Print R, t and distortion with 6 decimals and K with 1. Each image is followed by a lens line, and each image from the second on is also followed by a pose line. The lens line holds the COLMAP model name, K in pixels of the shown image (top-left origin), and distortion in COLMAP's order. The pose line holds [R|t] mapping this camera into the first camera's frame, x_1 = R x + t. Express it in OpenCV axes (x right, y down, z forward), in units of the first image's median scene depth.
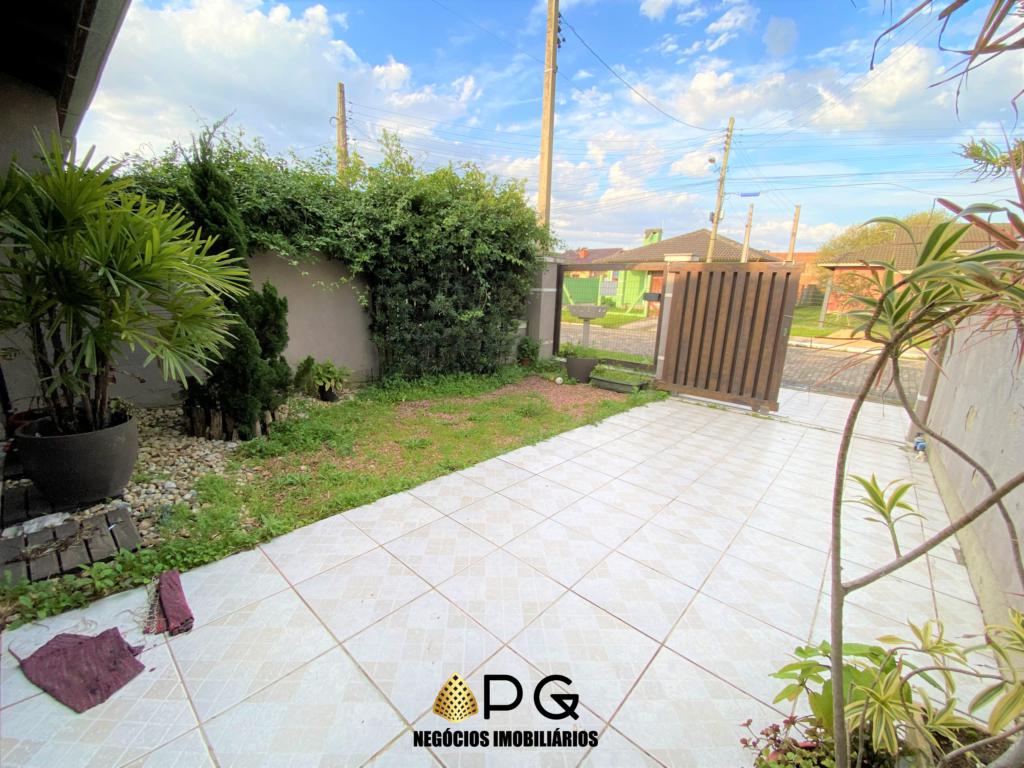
lens RADIAL K [[418.8, 0, 510.4], [0, 418.8, 384.0], [0, 0, 1]] dist [0.029563, -0.024037]
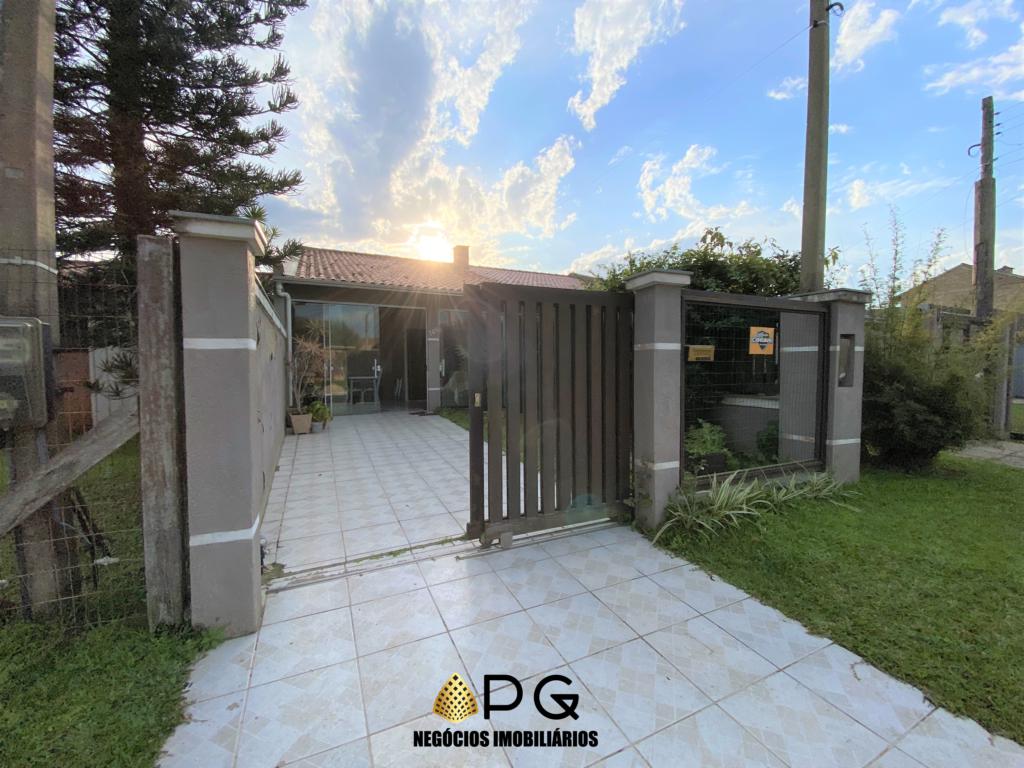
lens RADIAL K [[418.8, 0, 510.4], [0, 418.8, 384.0], [0, 0, 1]] dist [0.029563, -0.024037]
pose [[-0.396590, 0.015302, -0.917868, 1.188162], [-0.226043, 0.967448, 0.113796, -0.218854], [0.889731, 0.252608, -0.380222, 1.270282]]
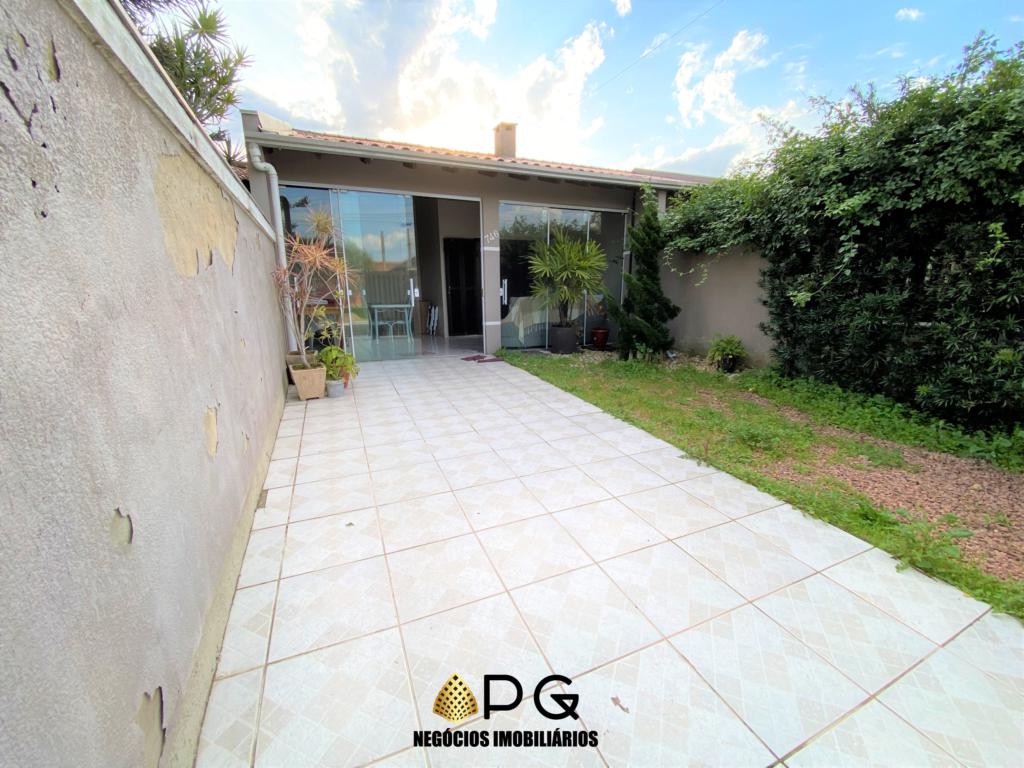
lens RADIAL K [[418.8, 0, 510.4], [0, 418.8, 384.0], [0, 0, 1]] dist [0.029563, -0.024037]
pose [[-0.434108, 0.169582, -0.884755, 0.852159], [-0.218437, 0.932999, 0.286006, -0.133565], [0.873977, 0.317420, -0.367980, 0.921026]]
